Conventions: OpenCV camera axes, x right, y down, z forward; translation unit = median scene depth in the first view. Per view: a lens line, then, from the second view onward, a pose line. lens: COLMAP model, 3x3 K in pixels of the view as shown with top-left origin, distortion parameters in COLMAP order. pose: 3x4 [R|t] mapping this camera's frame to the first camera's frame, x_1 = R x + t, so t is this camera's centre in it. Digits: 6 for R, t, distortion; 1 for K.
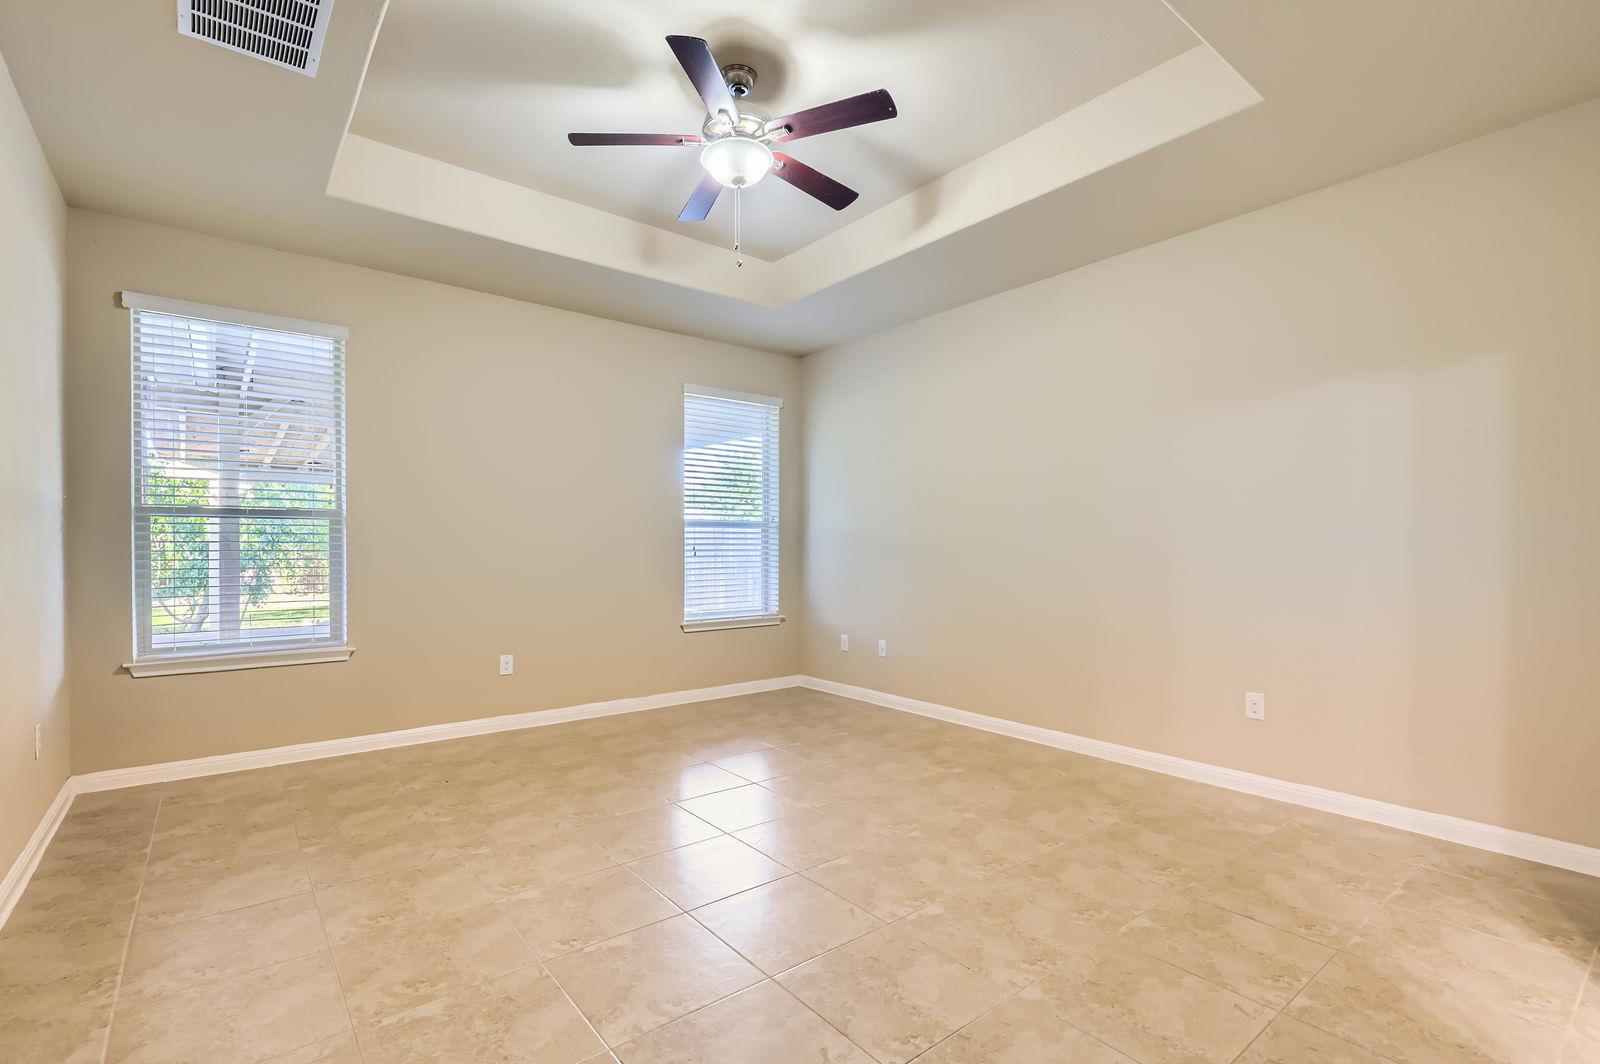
lens RADIAL K [[721.2, 0, 799.4], [0, 721.2, 540.9], [0, 0, 1]] dist [0.002827, -0.001815]
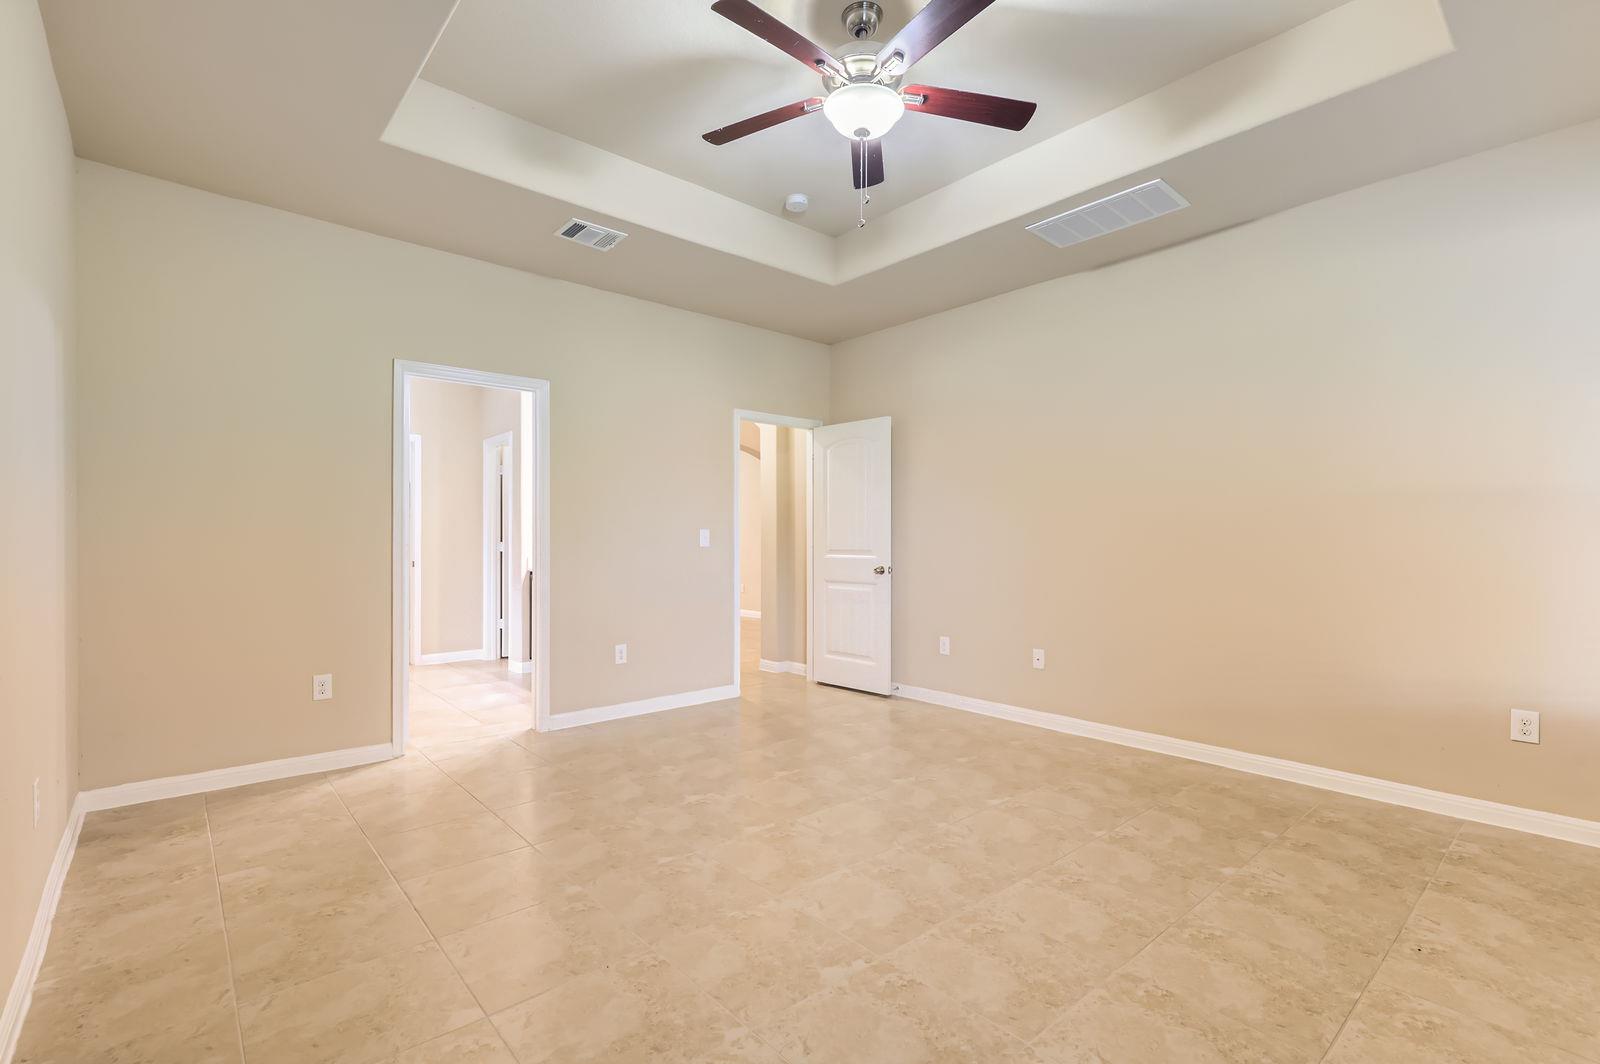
lens RADIAL K [[721.2, 0, 799.7], [0, 721.2, 538.2], [0, 0, 1]] dist [0.002827, -0.001815]
pose [[-0.999092, -0.001616, -0.042563, 0.032757], [-0.001035, 0.999906, -0.013659, 0.021713], [0.042581, -0.013602, -0.999000, 2.002993]]
